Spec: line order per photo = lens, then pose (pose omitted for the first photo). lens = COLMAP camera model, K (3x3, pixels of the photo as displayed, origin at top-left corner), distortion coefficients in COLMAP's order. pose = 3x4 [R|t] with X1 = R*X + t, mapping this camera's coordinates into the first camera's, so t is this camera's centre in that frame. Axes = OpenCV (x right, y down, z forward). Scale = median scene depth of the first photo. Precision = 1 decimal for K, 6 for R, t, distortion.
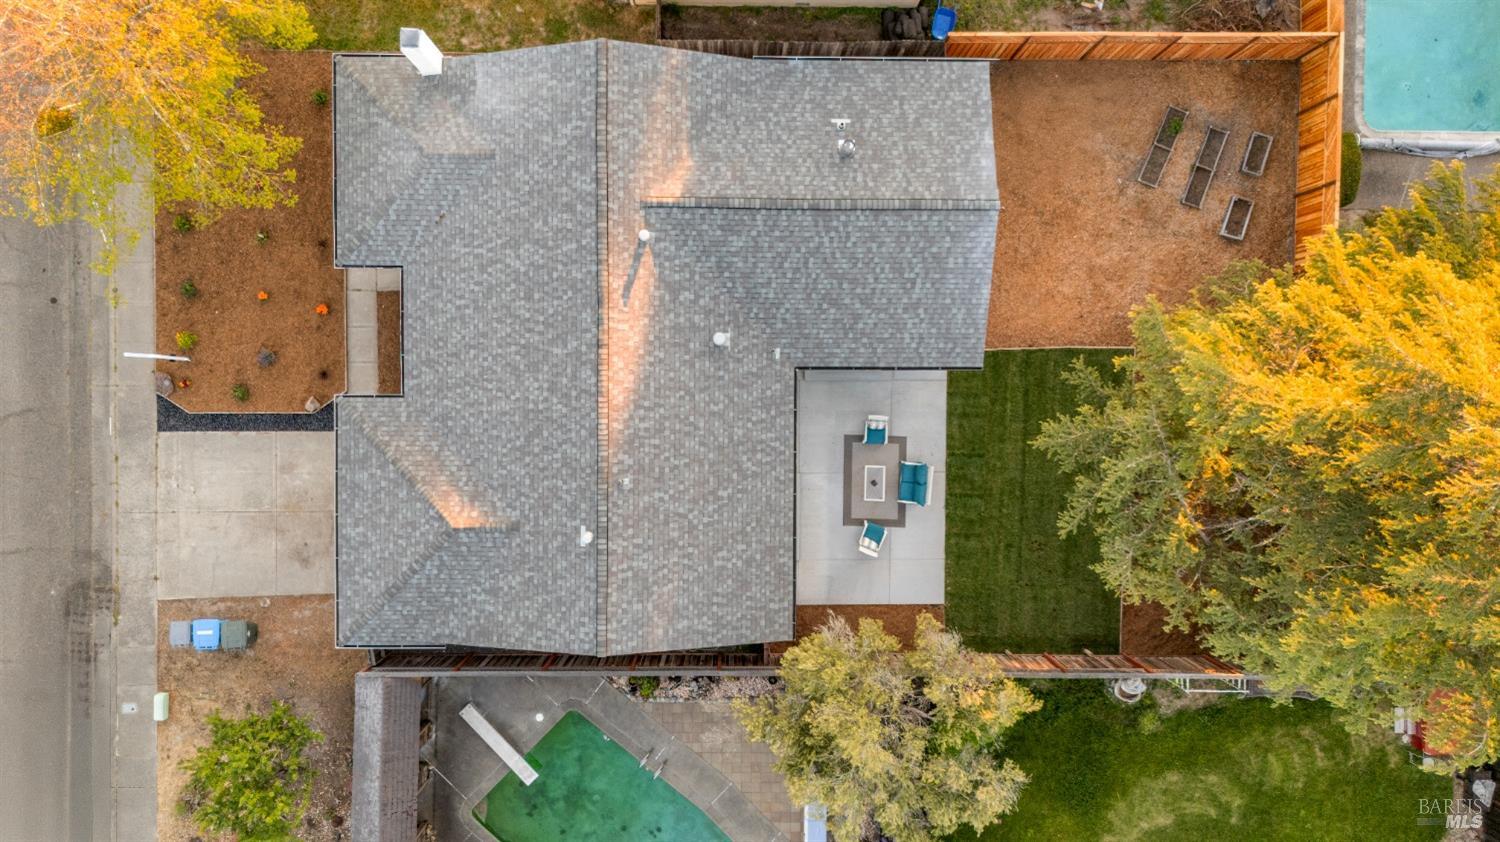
lens RADIAL K [[1086.8, 0, 752.6], [0, 1086.8, 423.1], [0, 0, 1]] dist [0.066915, -0.062435]
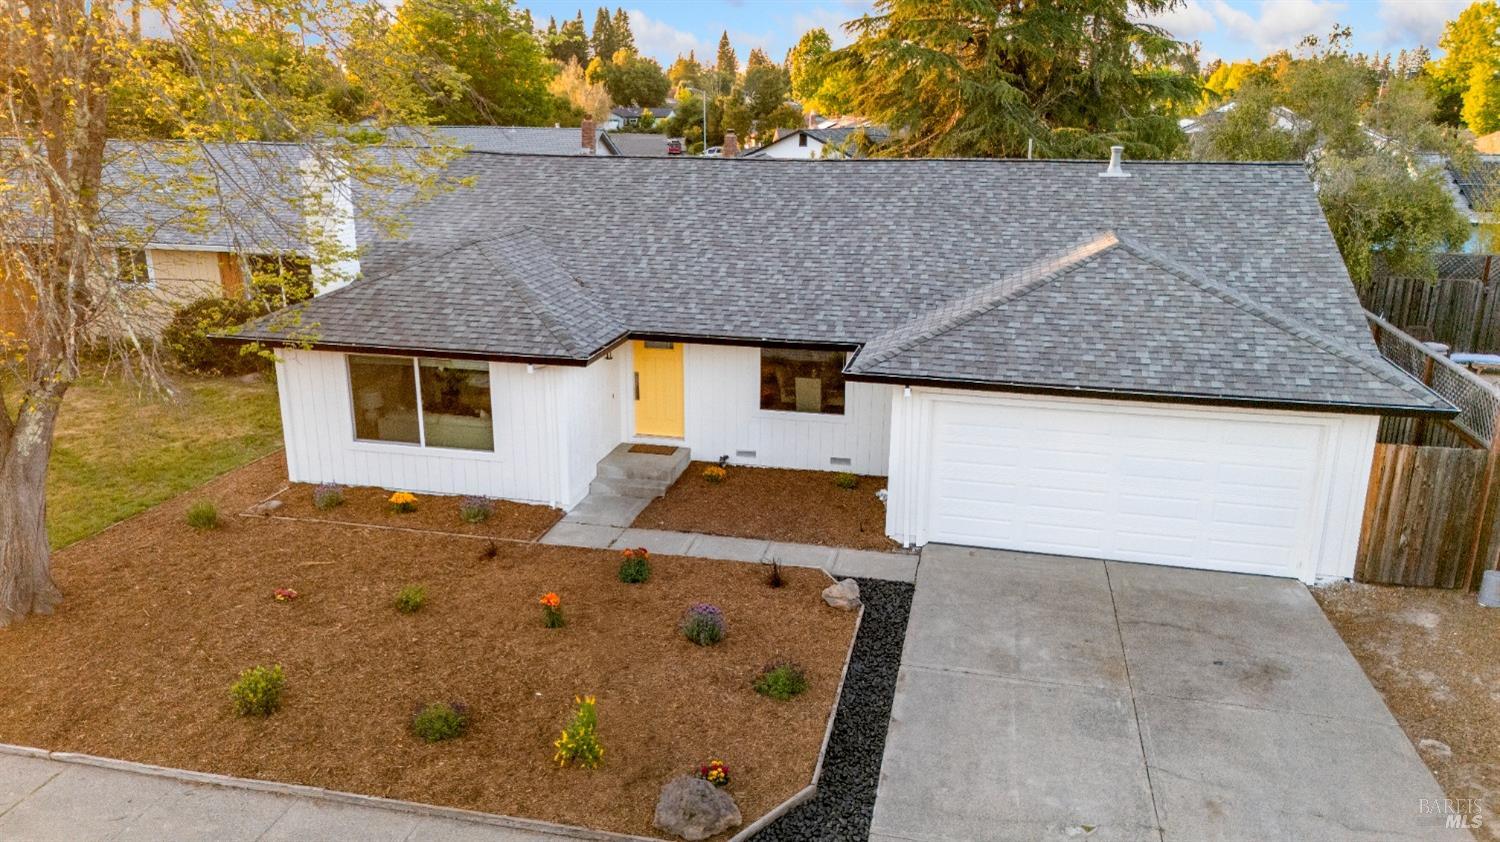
lens RADIAL K [[1086.8, 0, 752.6], [0, 1086.8, 423.1], [0, 0, 1]] dist [0.066915, -0.062435]
pose [[0.220524, -0.307019, 0.925802, -0.759981], [0.975108, 0.046902, -0.216715, 0.034842], [0.023113, 0.950547, 0.309719, 0.810035]]
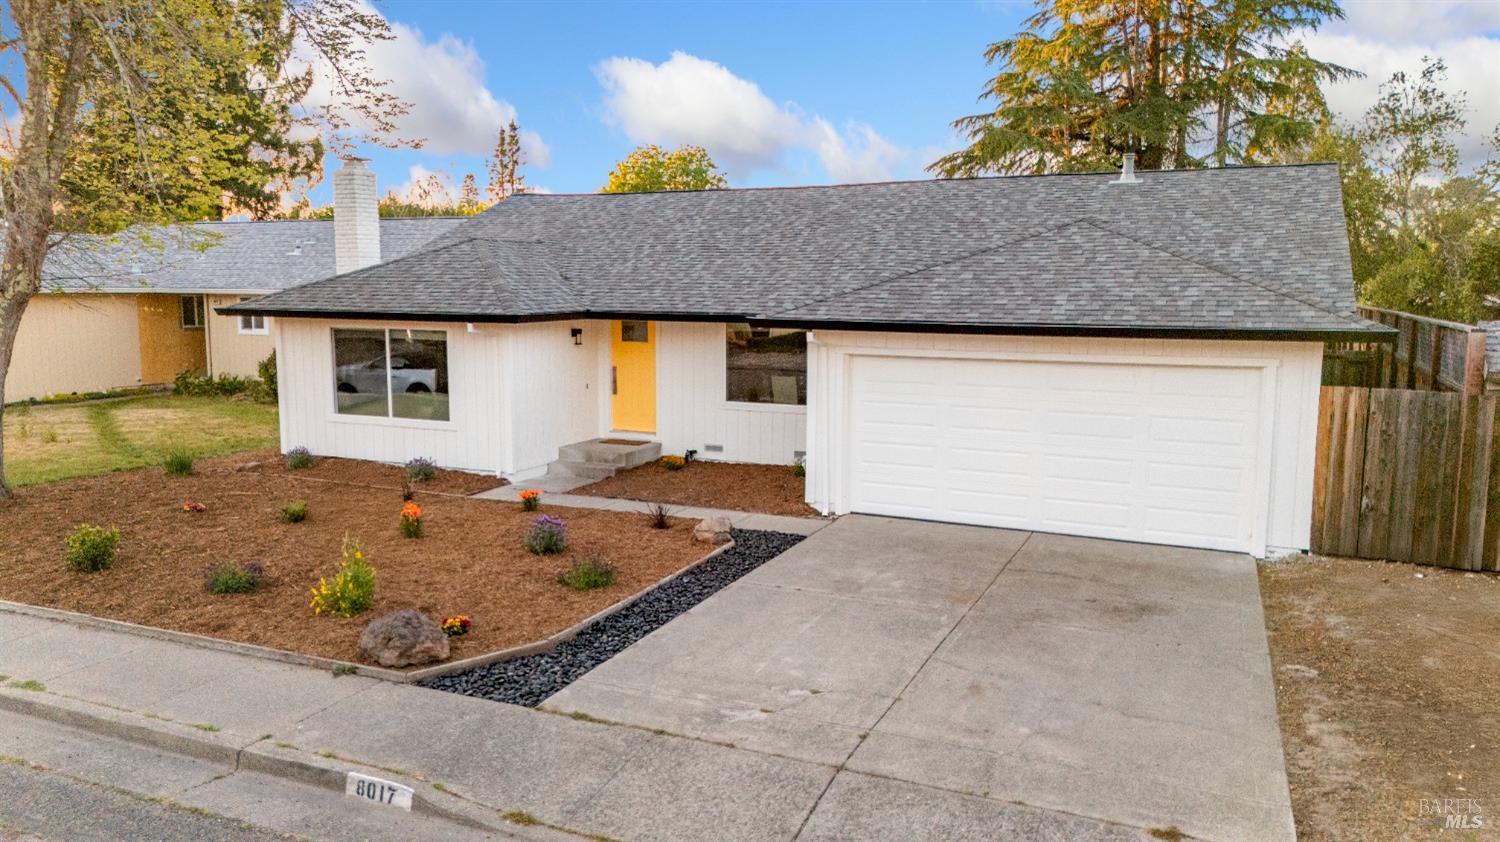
lens RADIAL K [[1086.8, 0, 752.6], [0, 1086.8, 423.1], [0, 0, 1]] dist [0.066915, -0.062435]
pose [[0.410262, -0.150574, 0.899451, -0.730729], [0.911480, 0.035470, -0.409811, 0.150588], [0.029804, 0.987962, 0.151797, 0.901336]]
